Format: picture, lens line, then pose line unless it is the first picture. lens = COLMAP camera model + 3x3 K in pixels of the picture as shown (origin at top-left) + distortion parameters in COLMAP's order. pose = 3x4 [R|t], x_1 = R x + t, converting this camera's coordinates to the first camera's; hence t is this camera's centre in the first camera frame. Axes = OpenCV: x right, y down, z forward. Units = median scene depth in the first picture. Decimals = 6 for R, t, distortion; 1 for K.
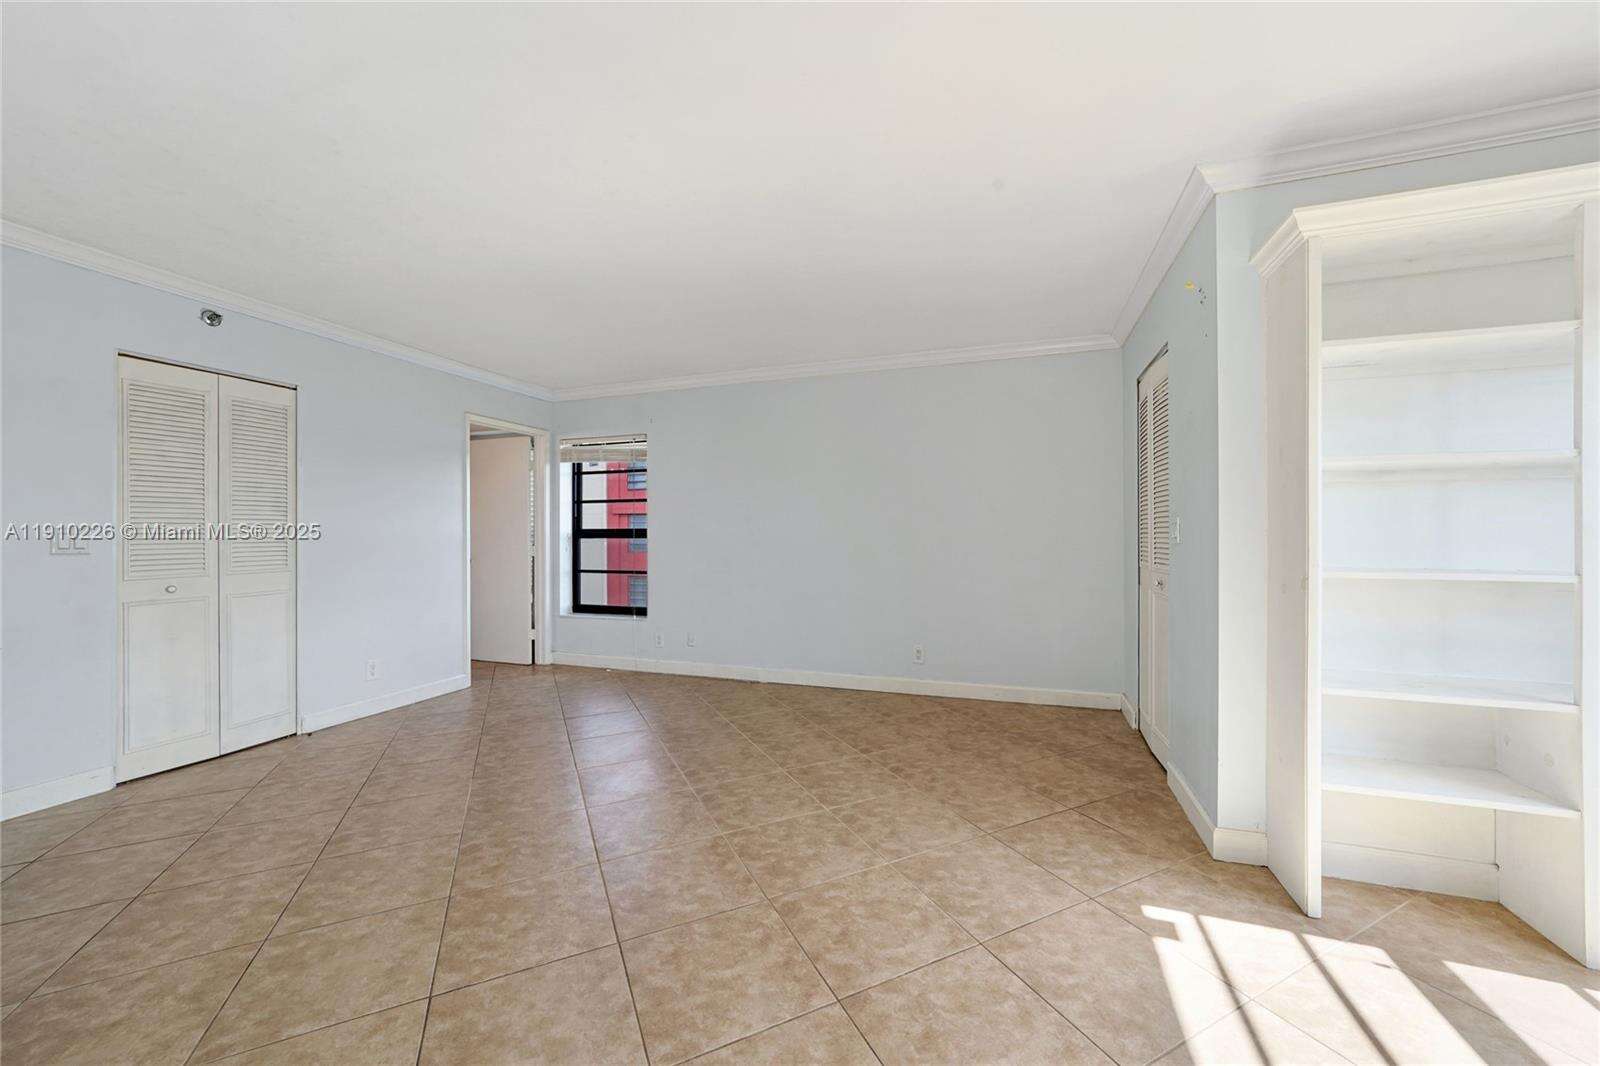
lens RADIAL K [[600.3, 0, 803.4], [0, 600.3, 532.5], [0, 0, 1]] dist [-0.002339, 0.000415]
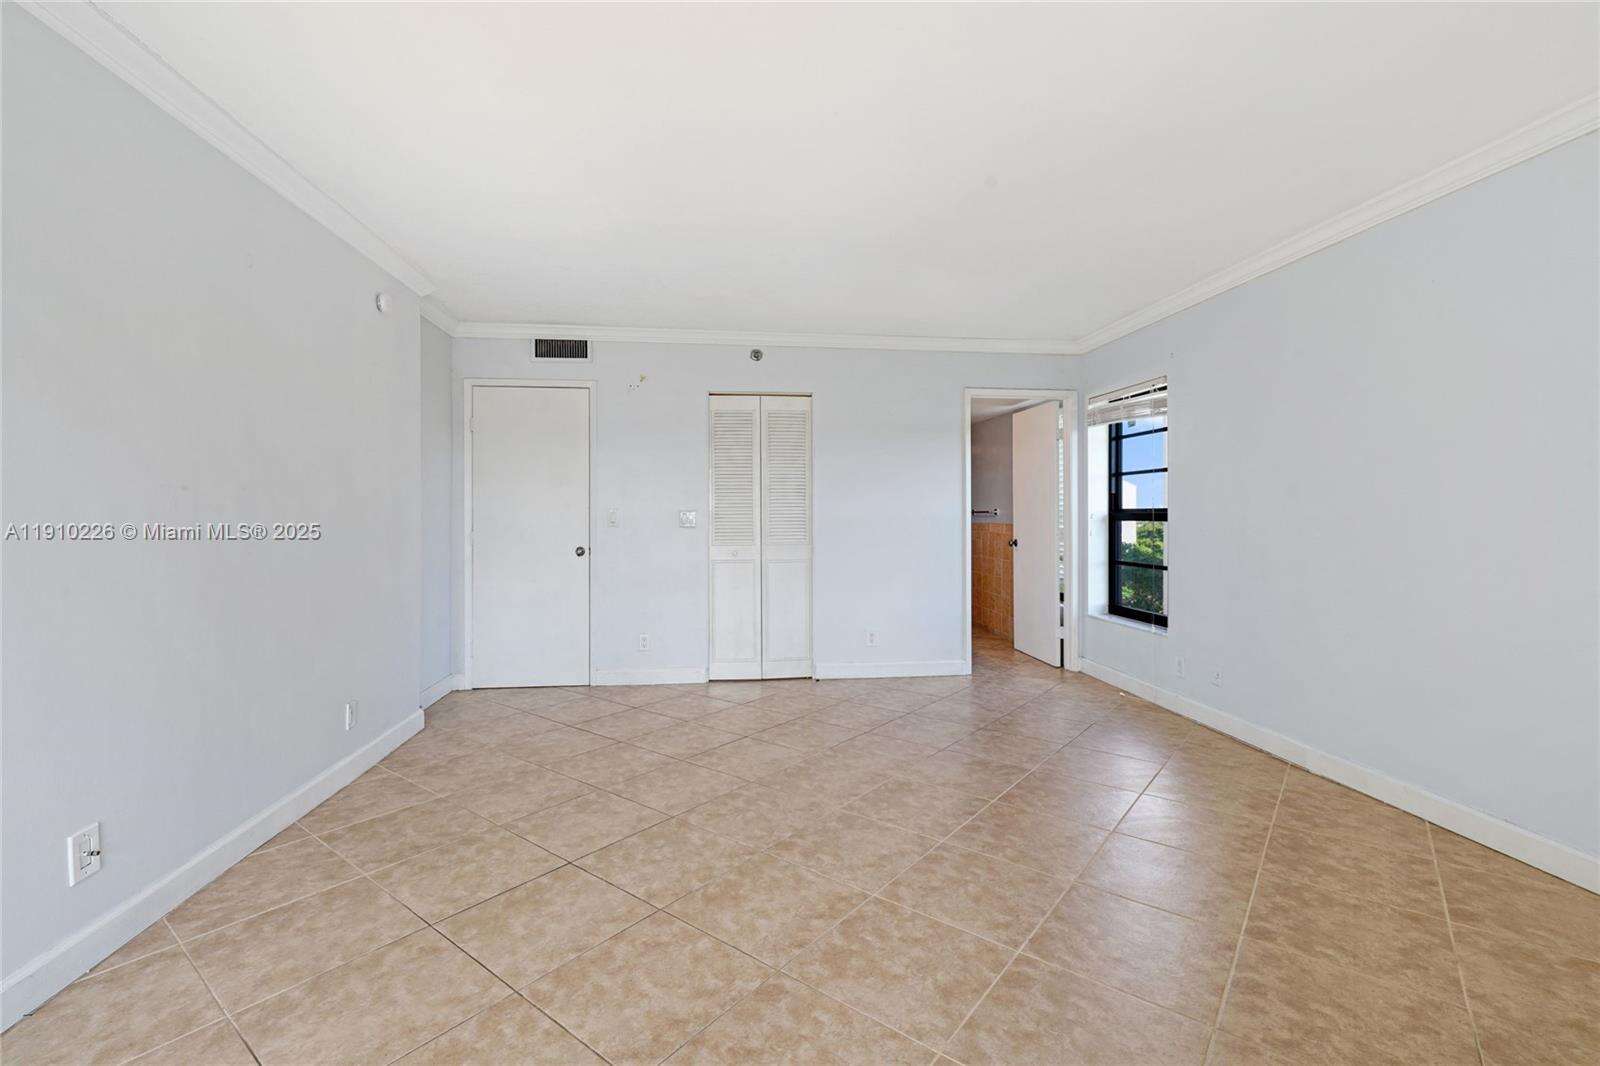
lens RADIAL K [[717.7, 0, 801.5], [0, 717.7, 524.0], [0, 0, 1]] dist [0.006596, 0.001712]
pose [[0.431264, 0.015245, -0.902097, 0.471658], [0.000997, 0.999849, 0.017374, -0.004170], [0.902225, -0.008393, 0.431183, 0.353678]]
